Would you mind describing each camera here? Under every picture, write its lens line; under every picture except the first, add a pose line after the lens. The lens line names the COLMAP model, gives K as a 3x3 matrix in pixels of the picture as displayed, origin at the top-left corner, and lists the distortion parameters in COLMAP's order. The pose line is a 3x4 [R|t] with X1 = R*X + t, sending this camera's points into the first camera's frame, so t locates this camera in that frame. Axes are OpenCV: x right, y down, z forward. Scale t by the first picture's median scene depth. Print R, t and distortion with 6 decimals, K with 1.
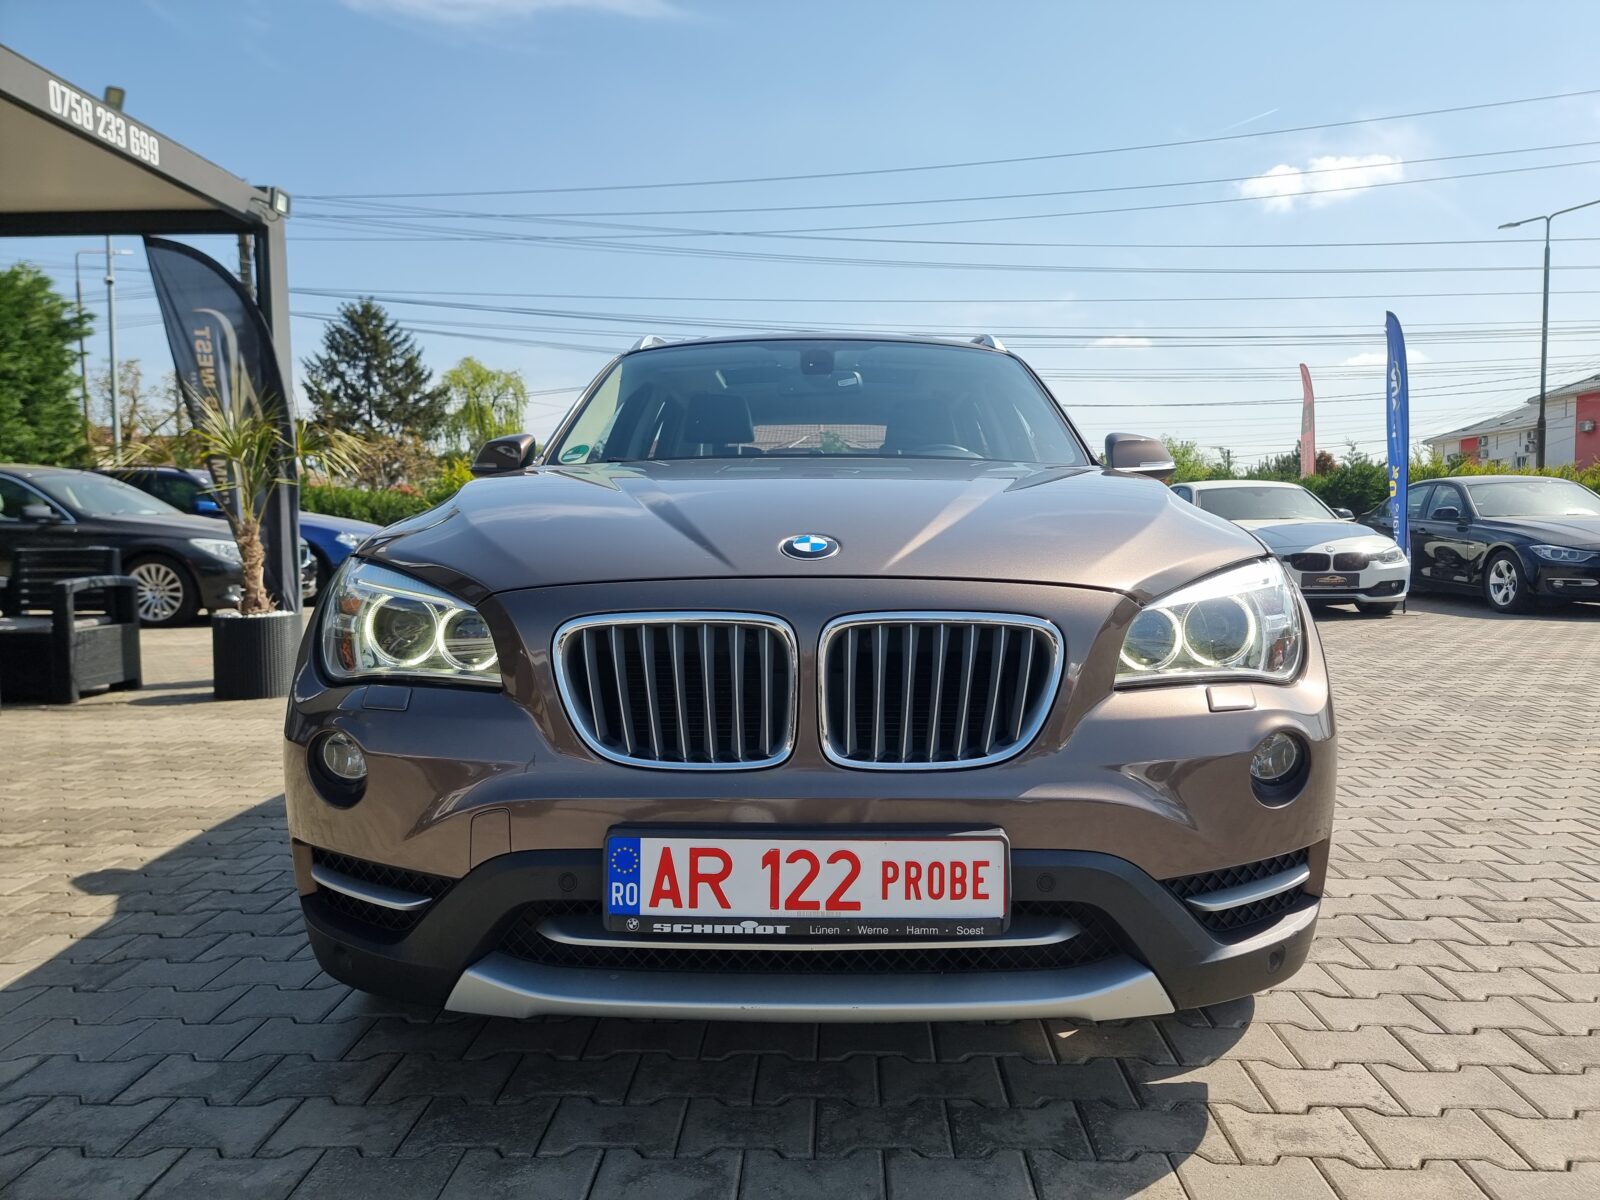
lens RADIAL K [[1121.6, 0, 821.2], [0, 1121.6, 598.0], [0, 0, 1]] dist [0.063371, -0.058531]
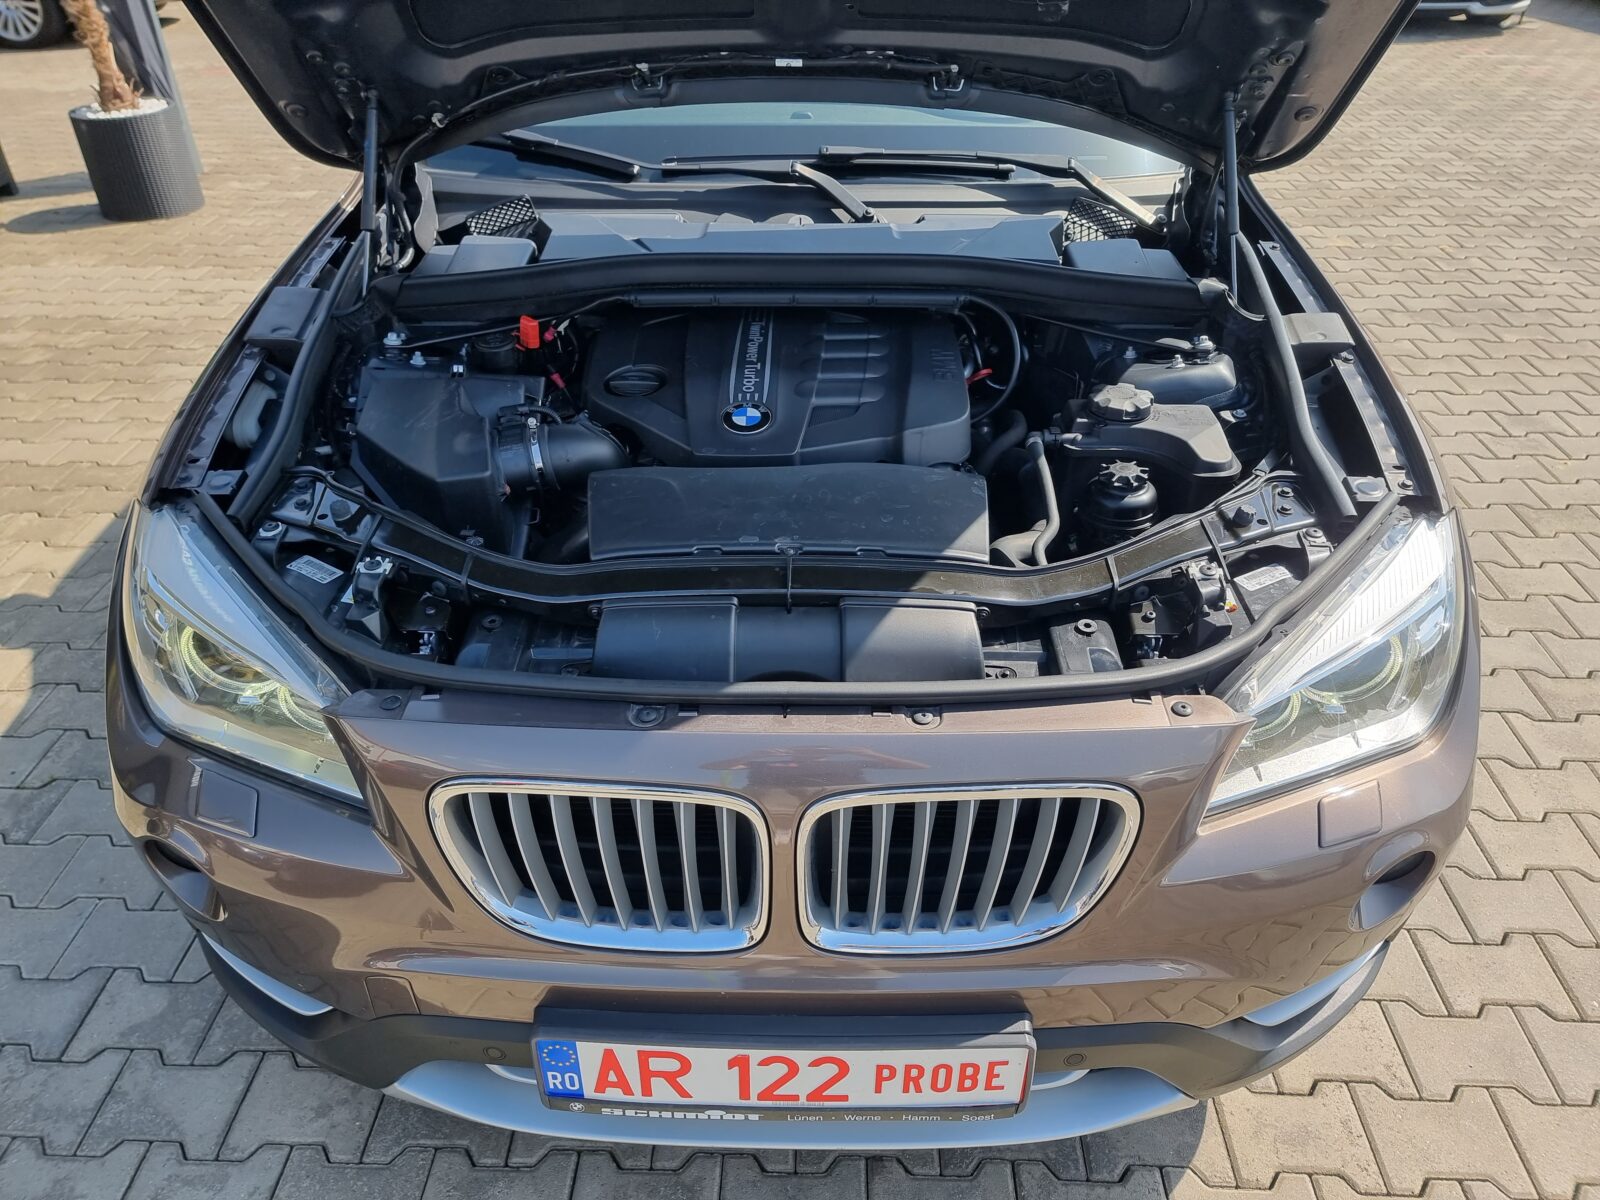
lens RADIAL K [[1126.4, 0, 803.6], [0, 1126.4, 615.2], [0, 0, 1]] dist [0.055016, -0.054627]
pose [[0.999960, 0.006087, -0.006529, 0.005270], [-0.001696, 0.847707, 0.530462, -0.469306], [0.008763, -0.530429, 0.847684, 0.476384]]
